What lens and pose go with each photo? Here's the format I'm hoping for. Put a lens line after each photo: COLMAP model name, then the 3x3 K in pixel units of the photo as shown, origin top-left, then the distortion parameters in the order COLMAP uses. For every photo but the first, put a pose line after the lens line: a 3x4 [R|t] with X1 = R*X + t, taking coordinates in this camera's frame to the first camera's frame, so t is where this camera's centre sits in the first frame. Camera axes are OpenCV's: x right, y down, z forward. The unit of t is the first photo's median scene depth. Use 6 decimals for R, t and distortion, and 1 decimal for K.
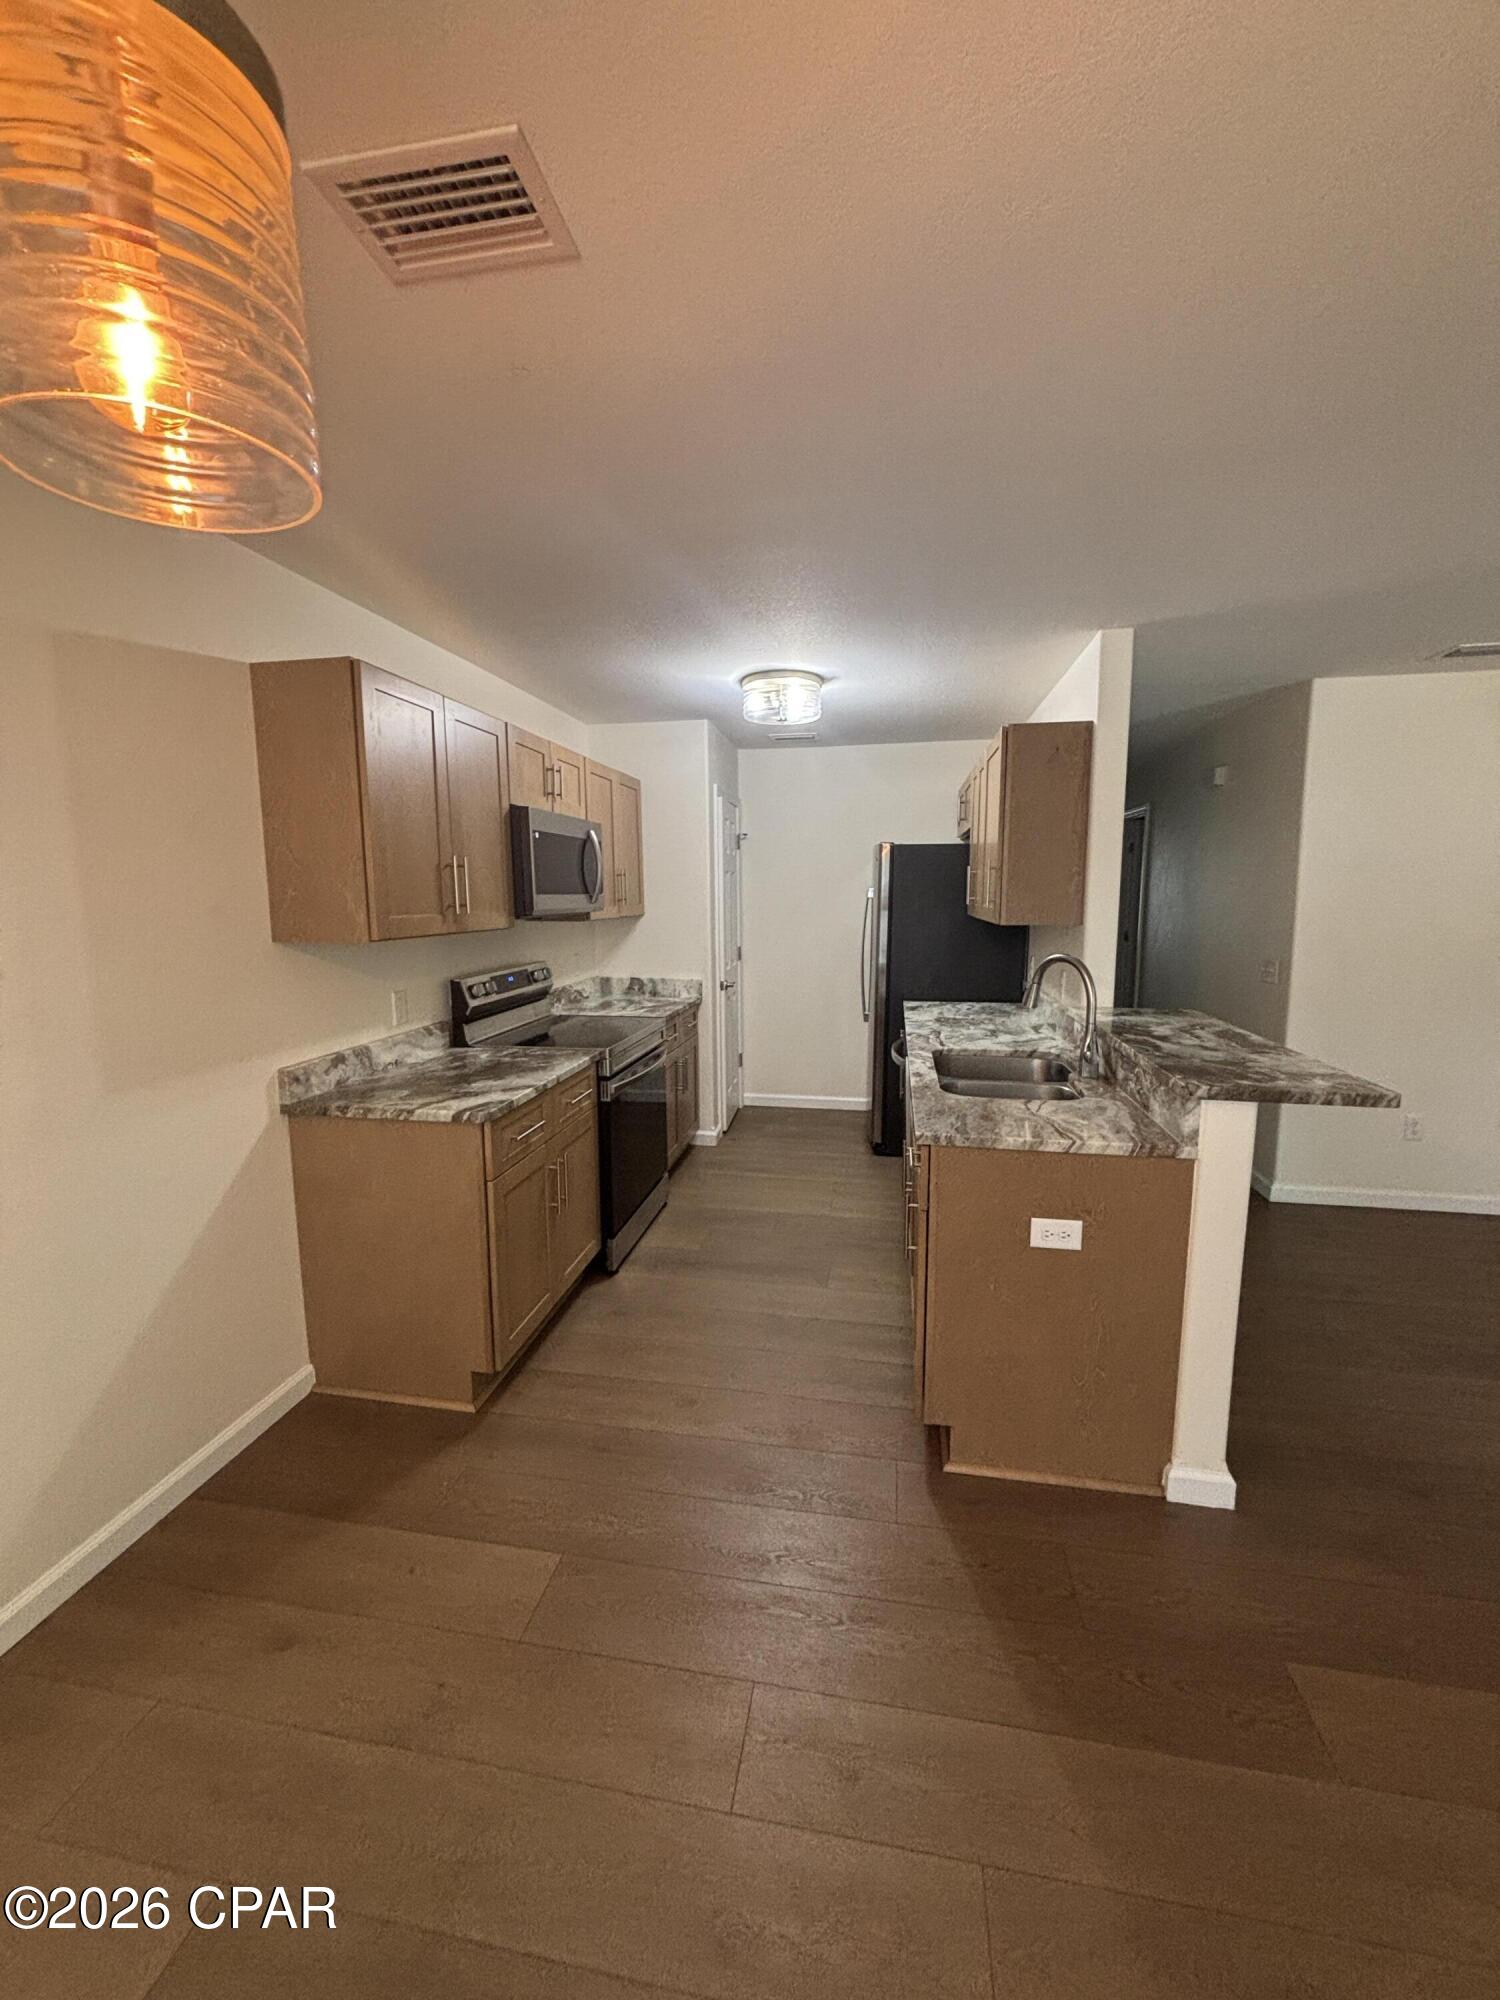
lens RADIAL K [[805.1, 0, 742.0], [0, 805.1, 993.6], [0, 0, 1]] dist [-0.003421, 0.003888]
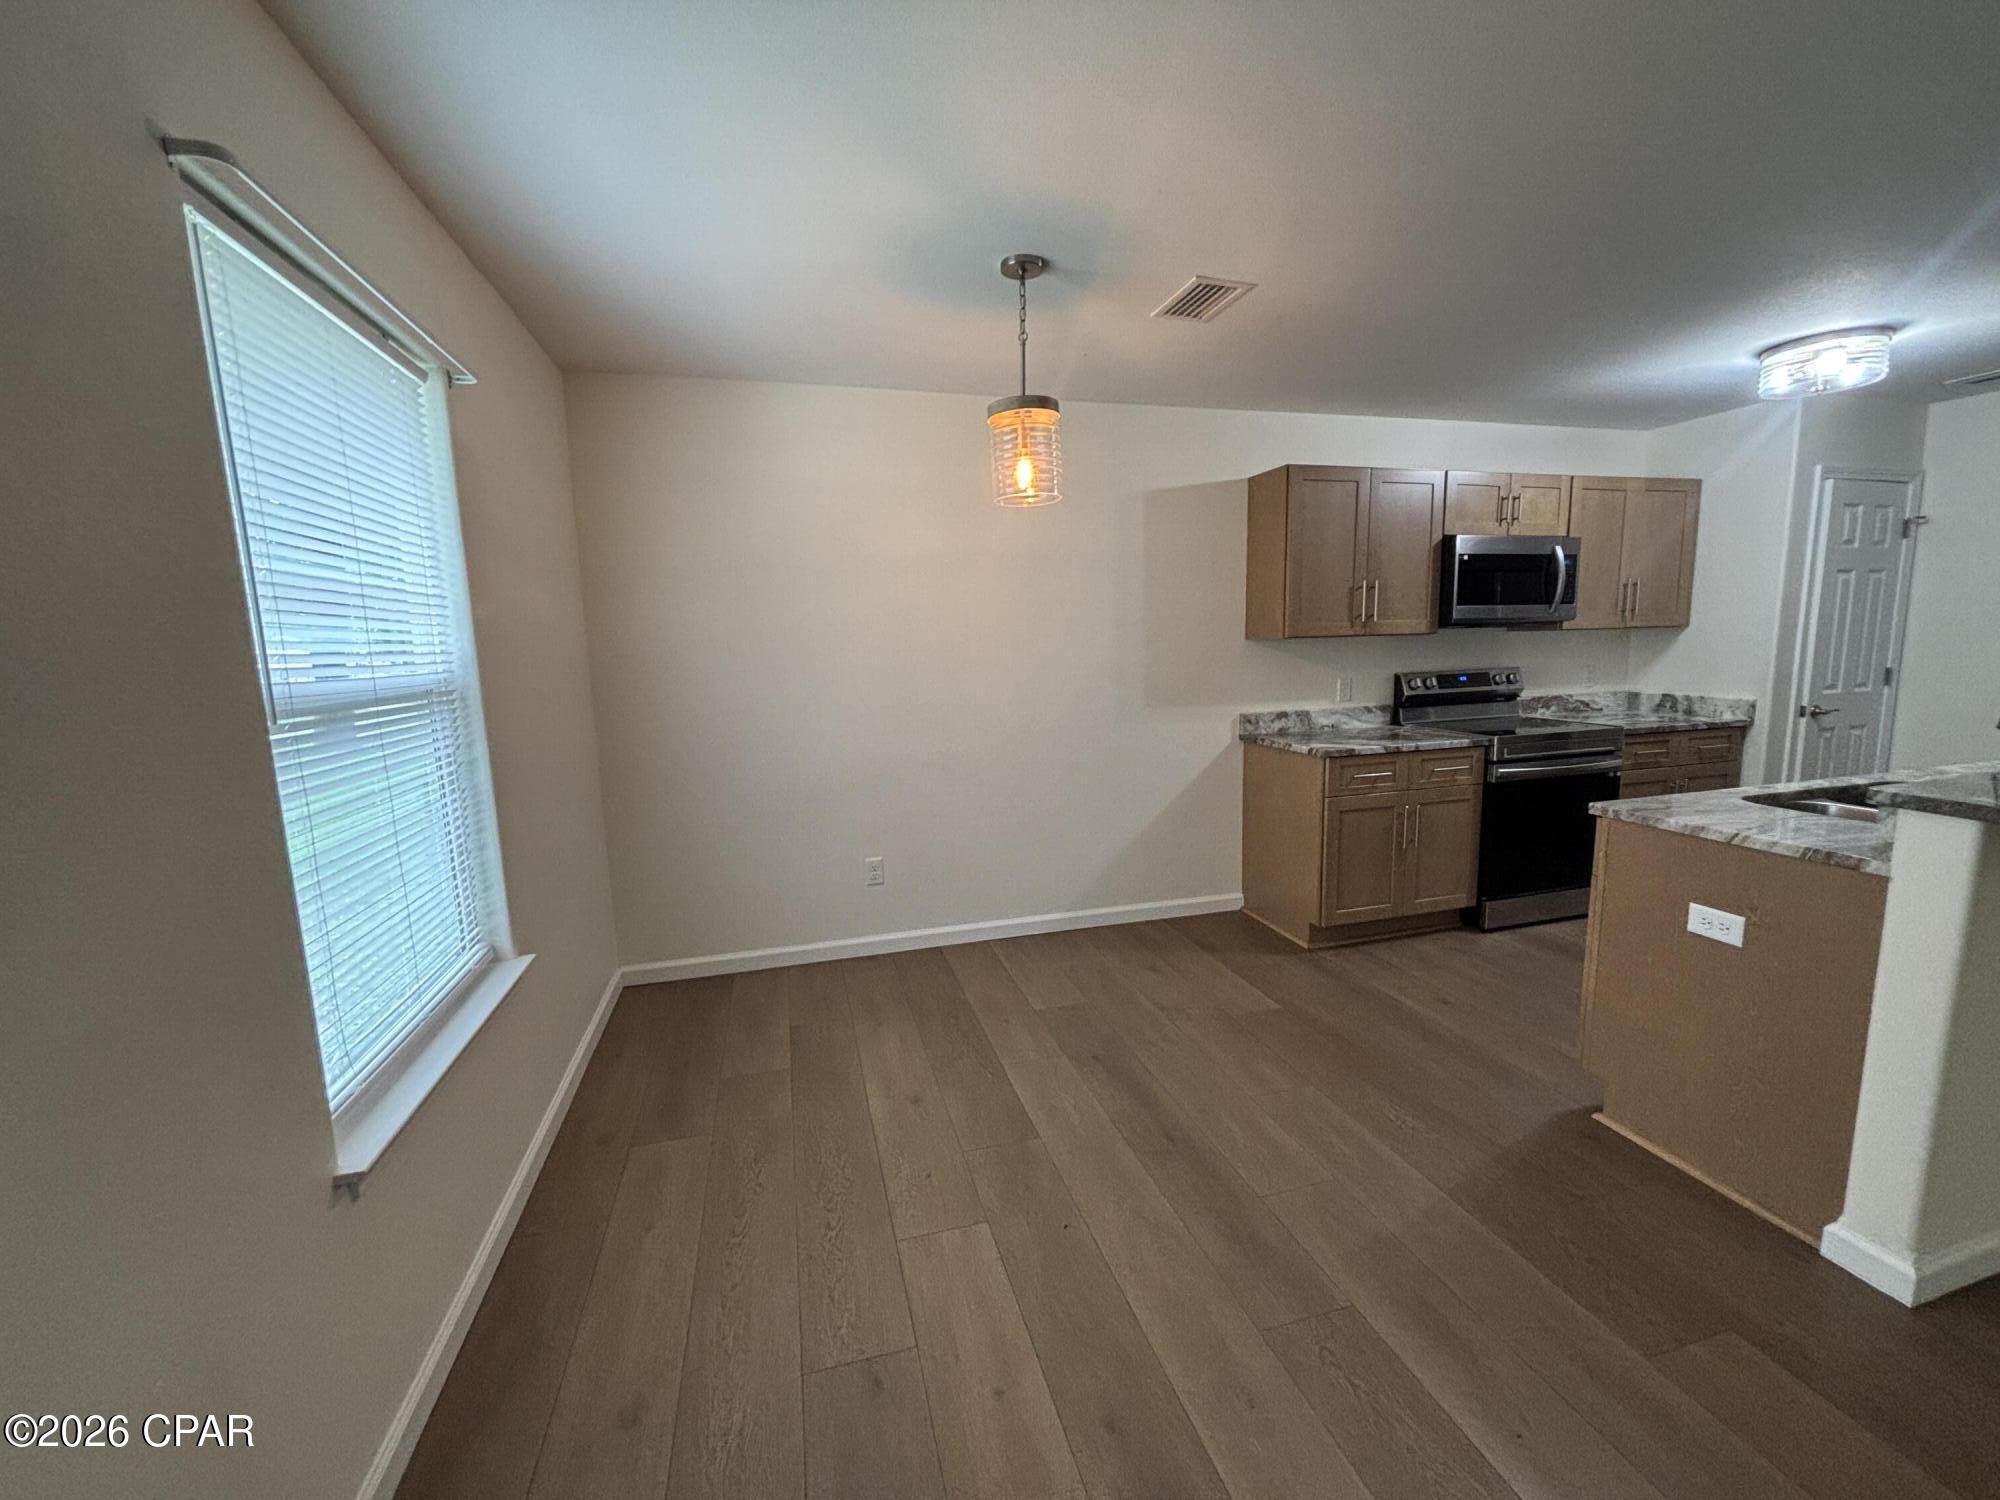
lens RADIAL K [[805.1, 0, 1013.9], [0, 805.1, 747.4], [0, 0, 1]] dist [-0.003421, 0.003888]
pose [[0.443360, 0.116077, -0.888796, 0.604175], [-0.090839, 0.992293, 0.084281, 0.052616], [0.891729, 0.043370, 0.450487, -0.164288]]
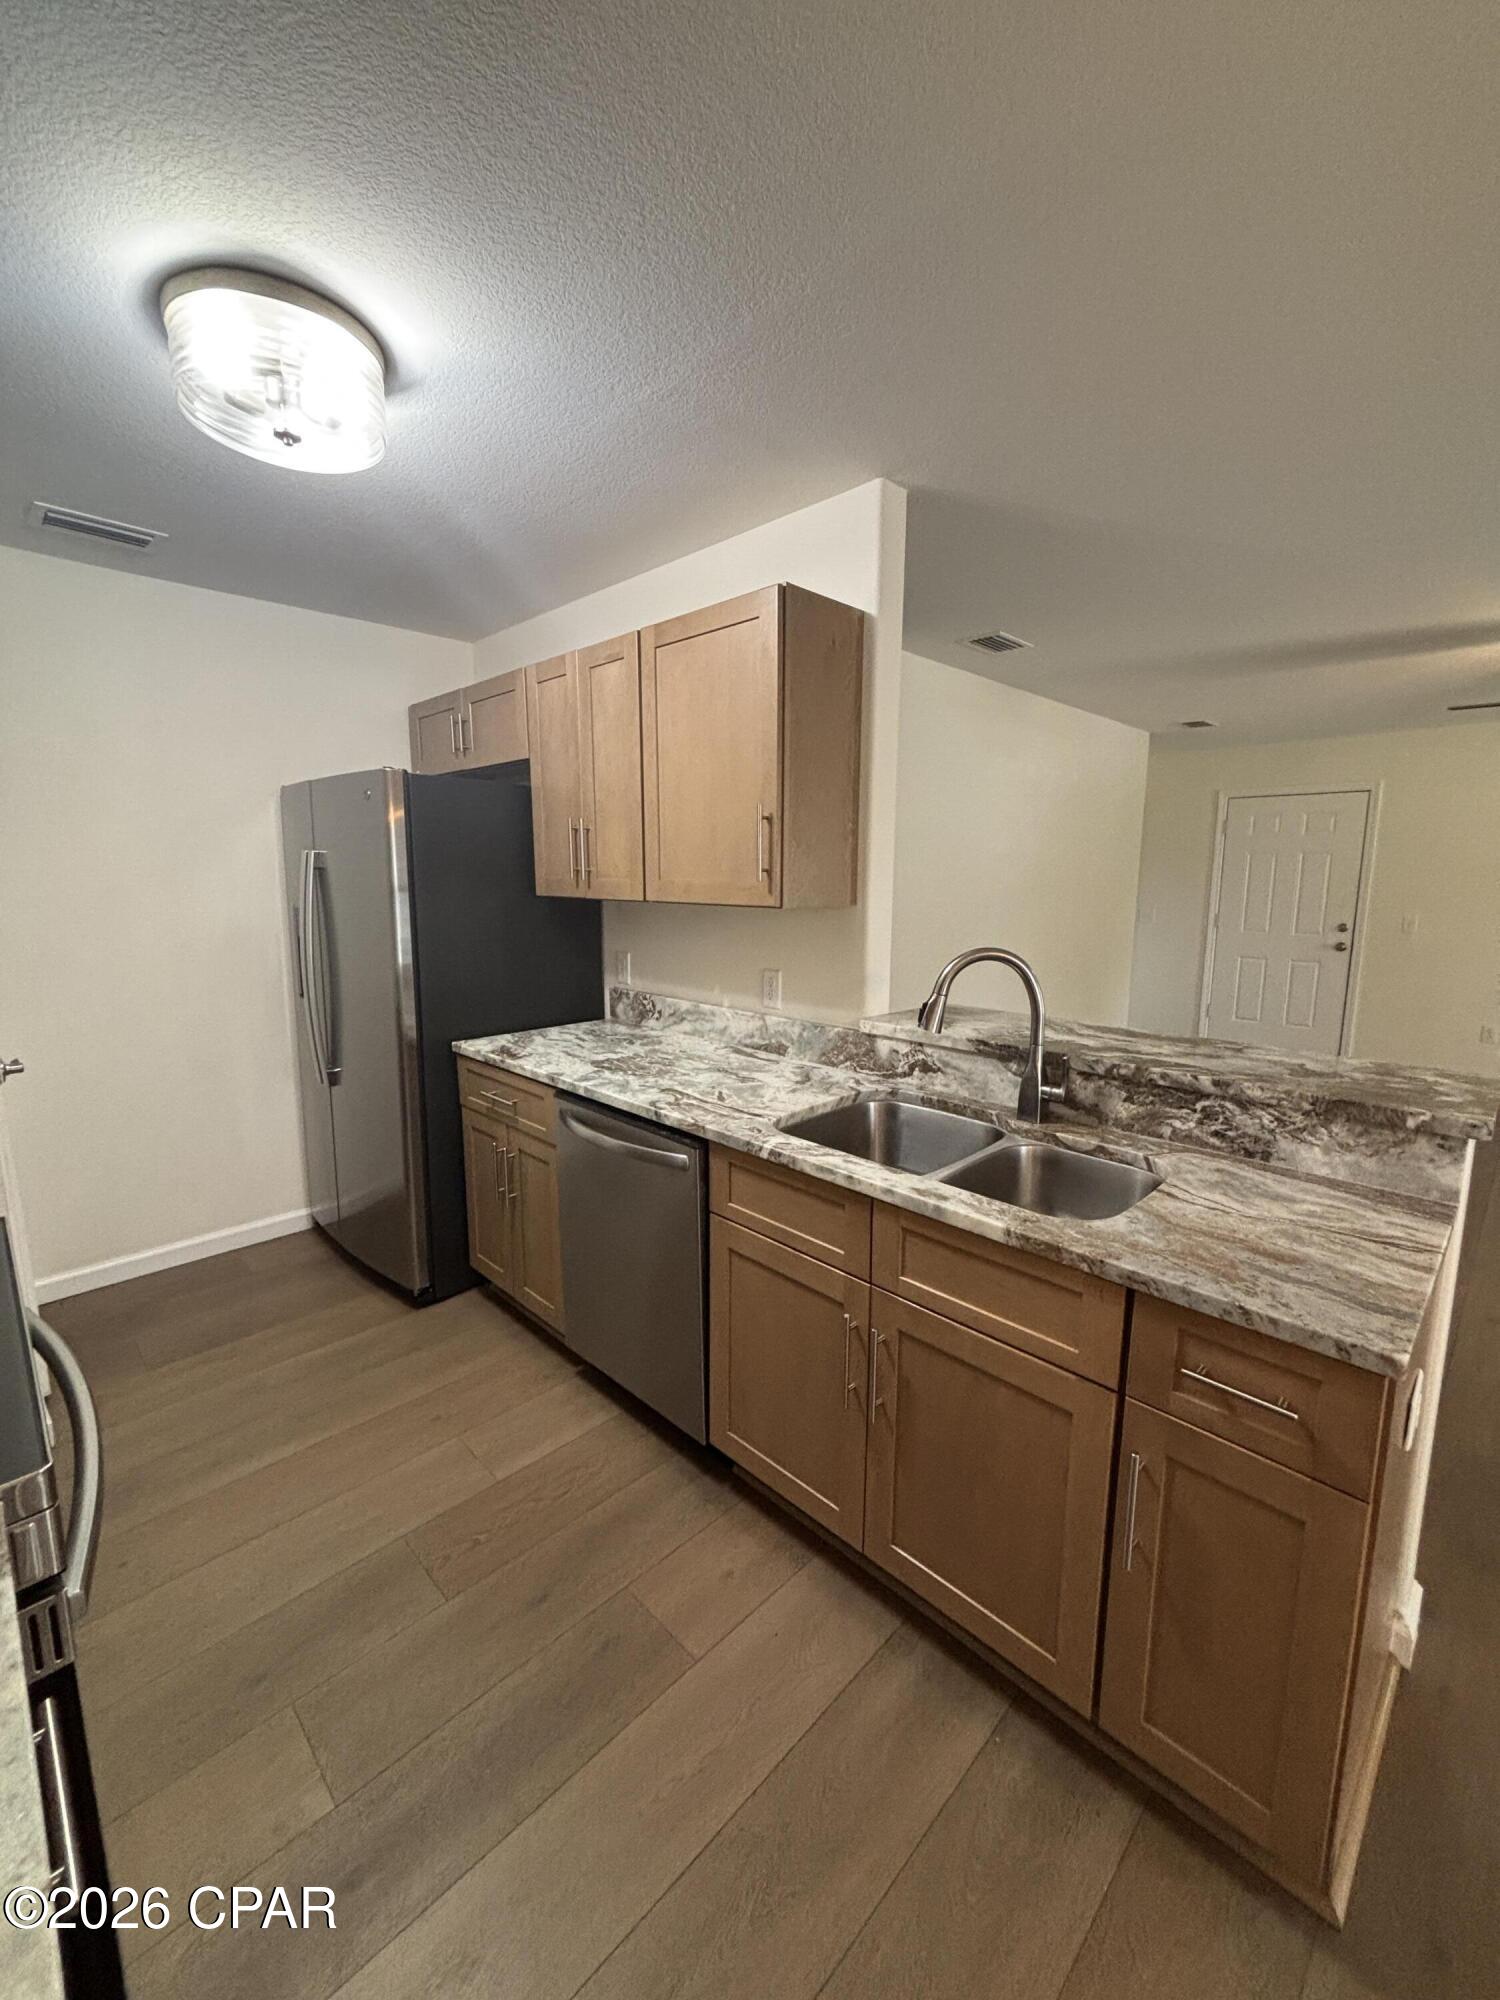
lens RADIAL K [[805.1, 0, 742.6], [0, 805.1, 1002.8], [0, 0, 1]] dist [-0.003421, 0.003888]
pose [[0.574316, -0.125396, 0.808973, -0.289552], [0.103064, 0.991411, 0.080507, -0.086465], [-0.812120, 0.037139, 0.582307, 0.878767]]
